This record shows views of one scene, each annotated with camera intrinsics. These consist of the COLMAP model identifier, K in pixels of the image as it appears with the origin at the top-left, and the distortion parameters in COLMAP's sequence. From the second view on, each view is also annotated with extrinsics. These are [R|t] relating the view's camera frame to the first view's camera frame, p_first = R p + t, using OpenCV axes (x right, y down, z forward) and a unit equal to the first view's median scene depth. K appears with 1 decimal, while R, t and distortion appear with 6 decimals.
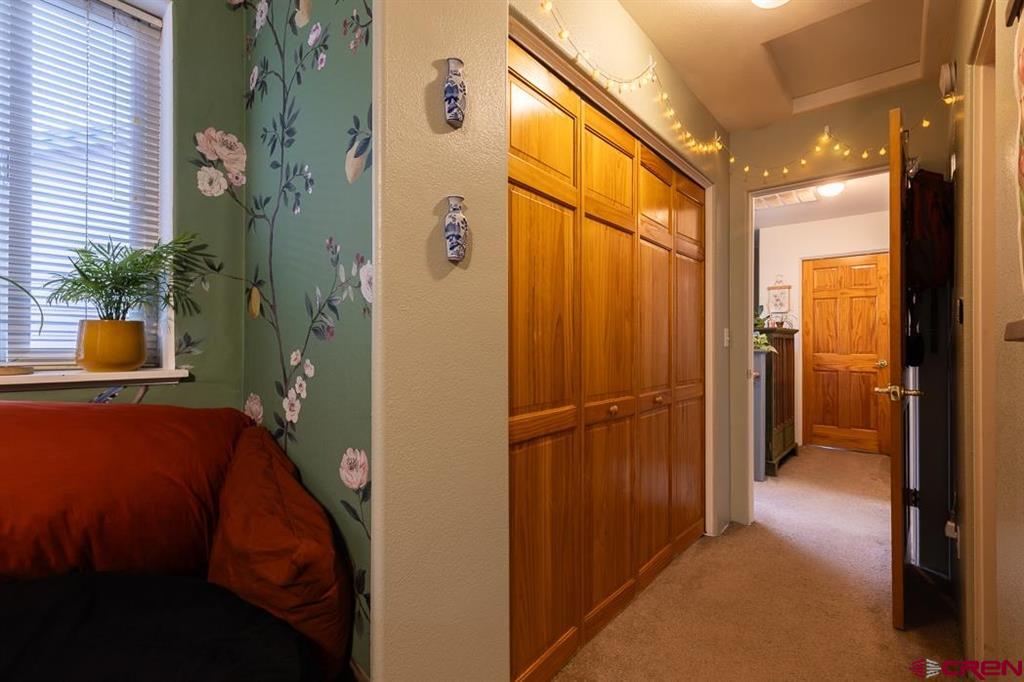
lens RADIAL K [[448.8, 0, 512.0], [0, 448.8, 341.0], [0, 0, 1]] dist [0.003326, 0.000520]
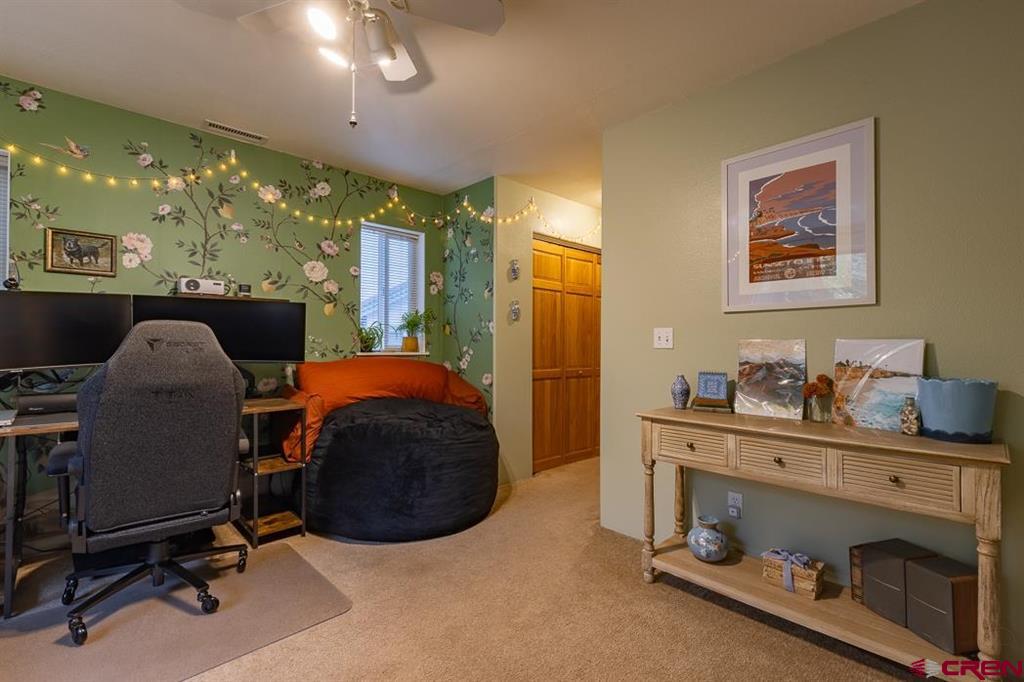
lens RADIAL K [[448.8, 0, 512.0], [0, 448.8, 341.0], [0, 0, 1]] dist [0.003326, 0.000520]
pose [[0.993067, 0.004111, -0.117475, 0.206682], [-0.004138, 0.999991, 0.000012, -0.016422], [0.117474, 0.000474, 0.993076, -1.975246]]
